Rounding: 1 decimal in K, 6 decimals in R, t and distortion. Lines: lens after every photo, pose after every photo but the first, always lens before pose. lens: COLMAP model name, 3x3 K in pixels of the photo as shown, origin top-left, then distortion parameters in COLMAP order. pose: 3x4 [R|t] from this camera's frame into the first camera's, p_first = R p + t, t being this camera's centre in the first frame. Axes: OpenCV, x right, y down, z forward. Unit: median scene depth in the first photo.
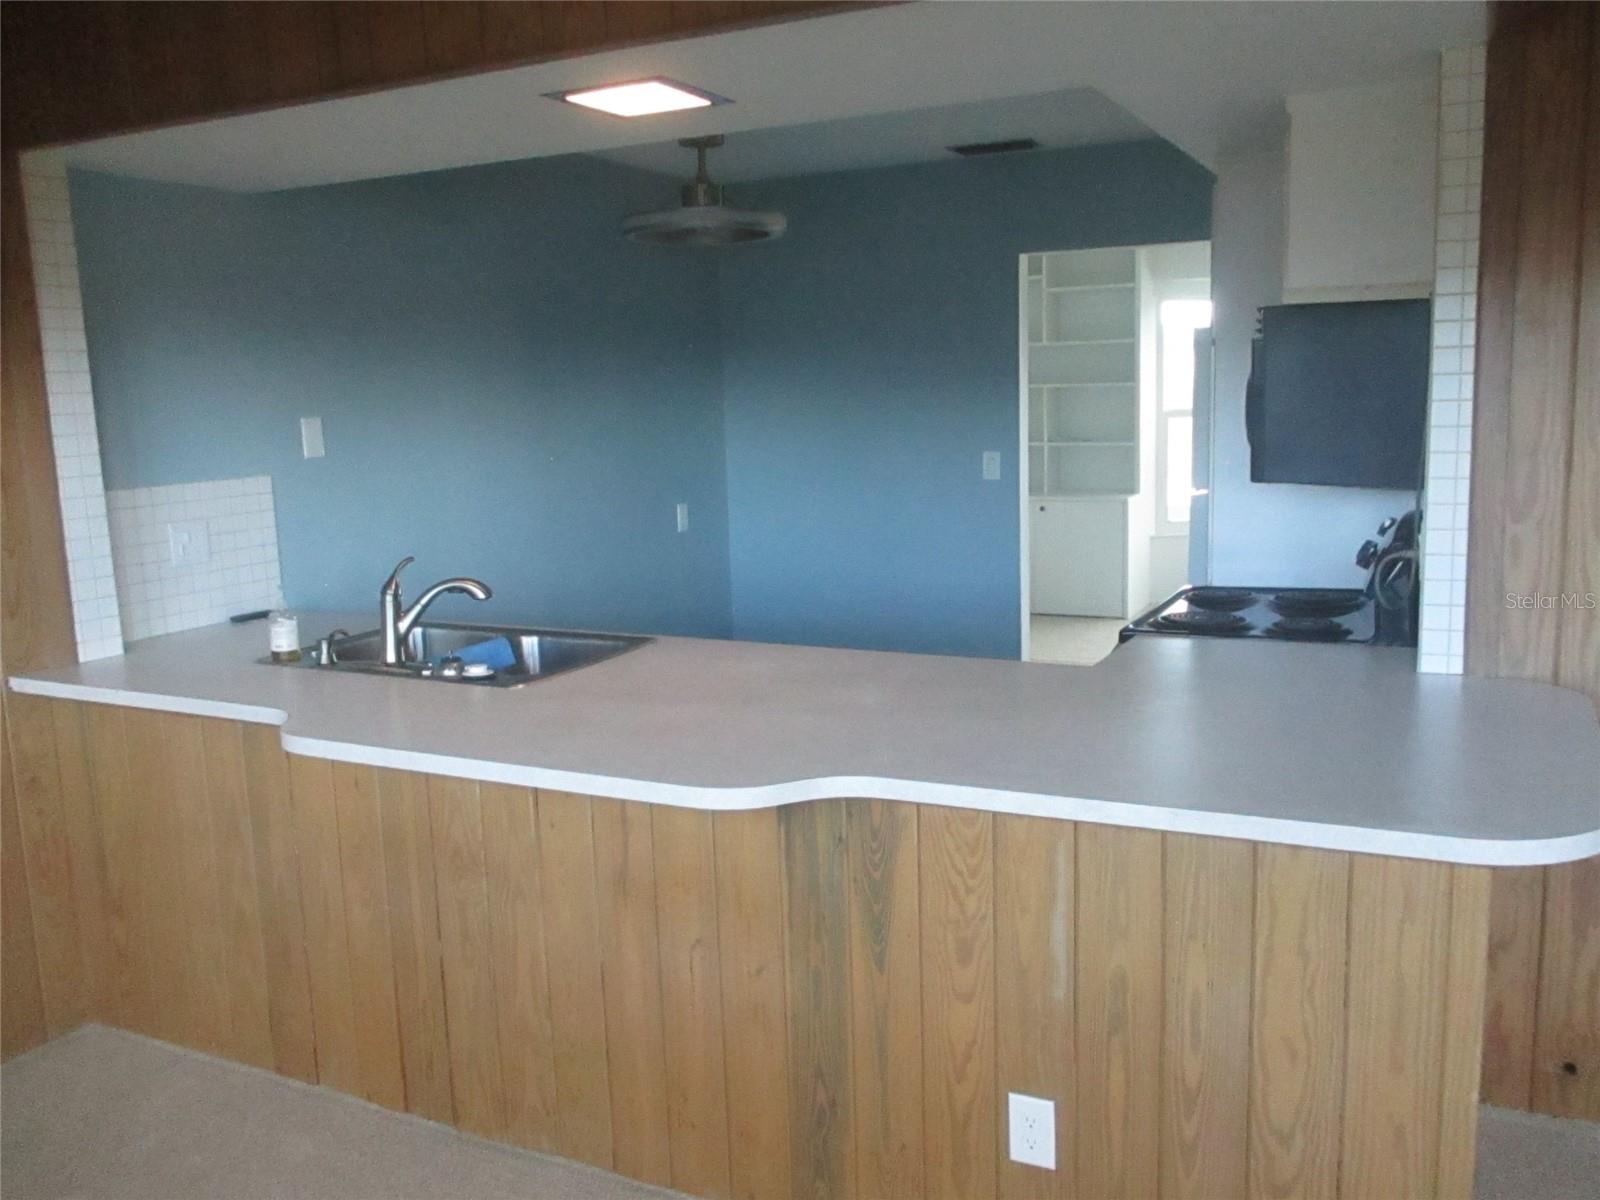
lens RADIAL K [[1330.6, 0, 800.0], [0, 1330.6, 600.0], [0, 0, 1]] dist [0.007553, 0.007074]
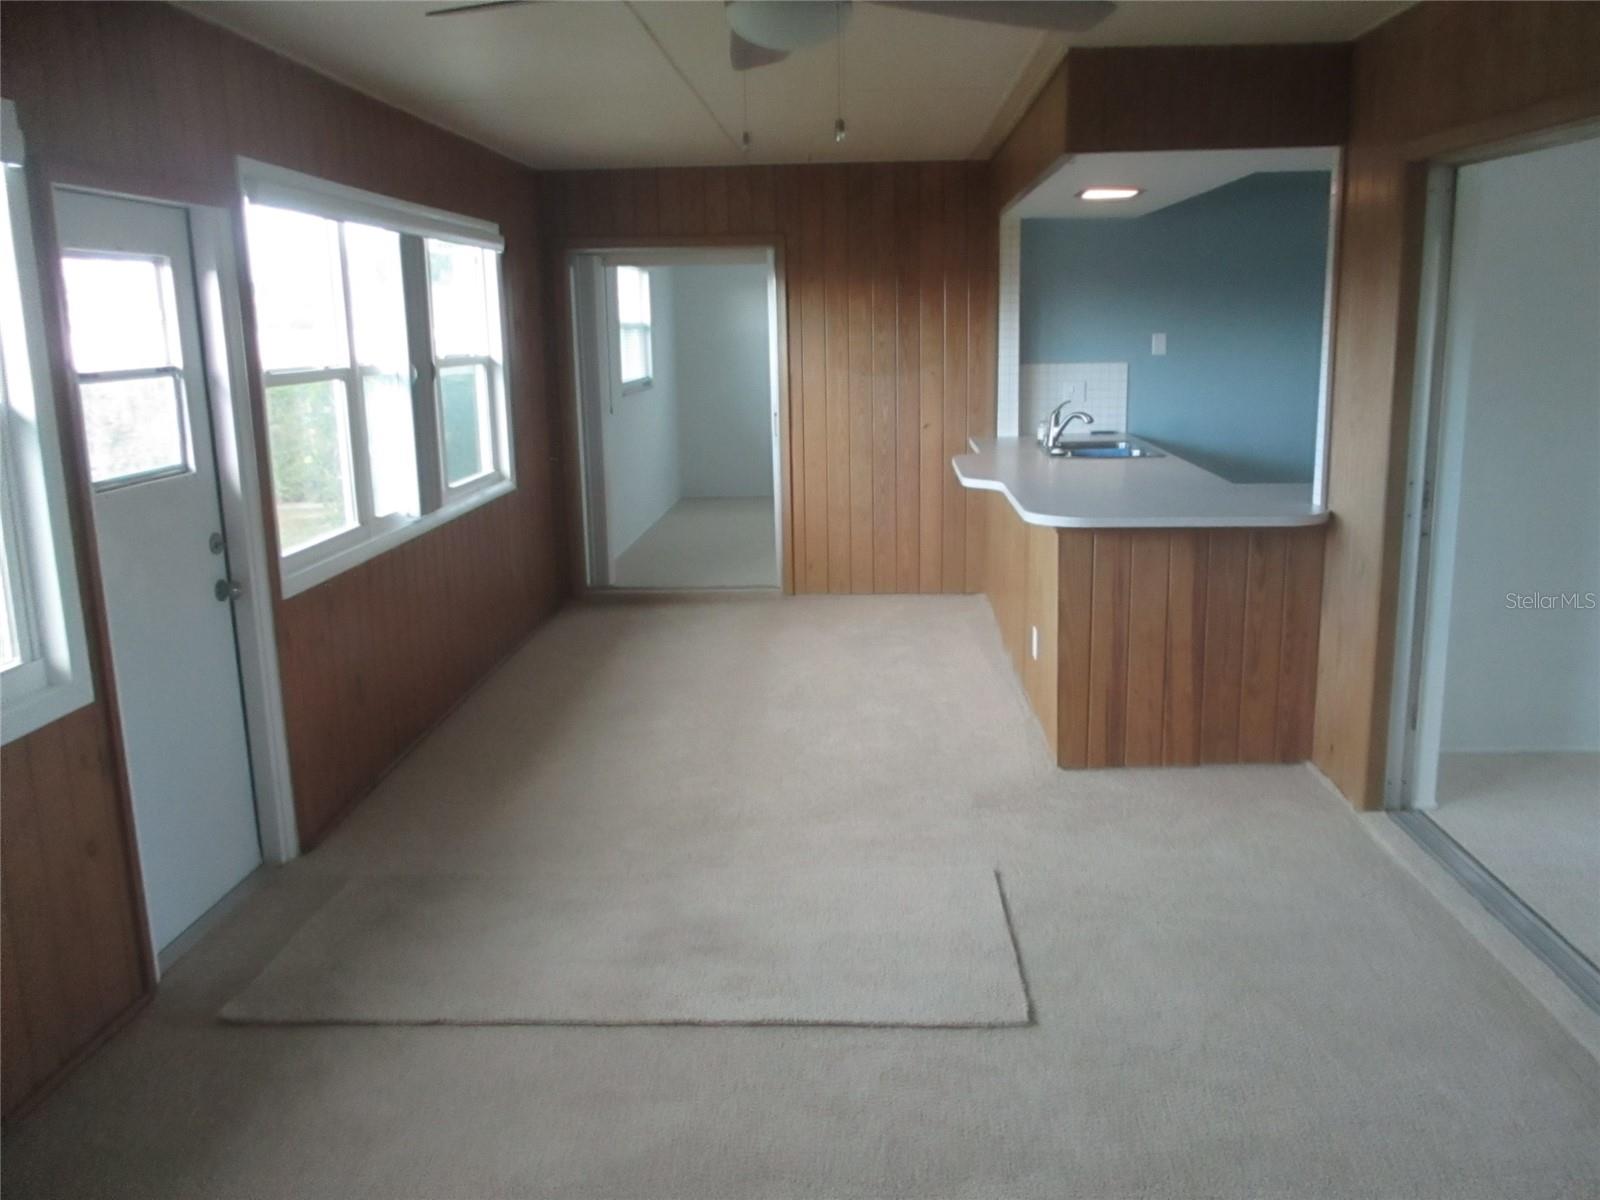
lens RADIAL K [[1330.6, 0, 800.0], [0, 1330.6, 600.0], [0, 0, 1]] dist [0.007553, 0.007074]
pose [[0.413319, 0.208948, -0.886289, 1.309993], [-0.140324, 0.976306, 0.164730, -0.008708], [0.899709, 0.056282, 0.432846, -0.278618]]
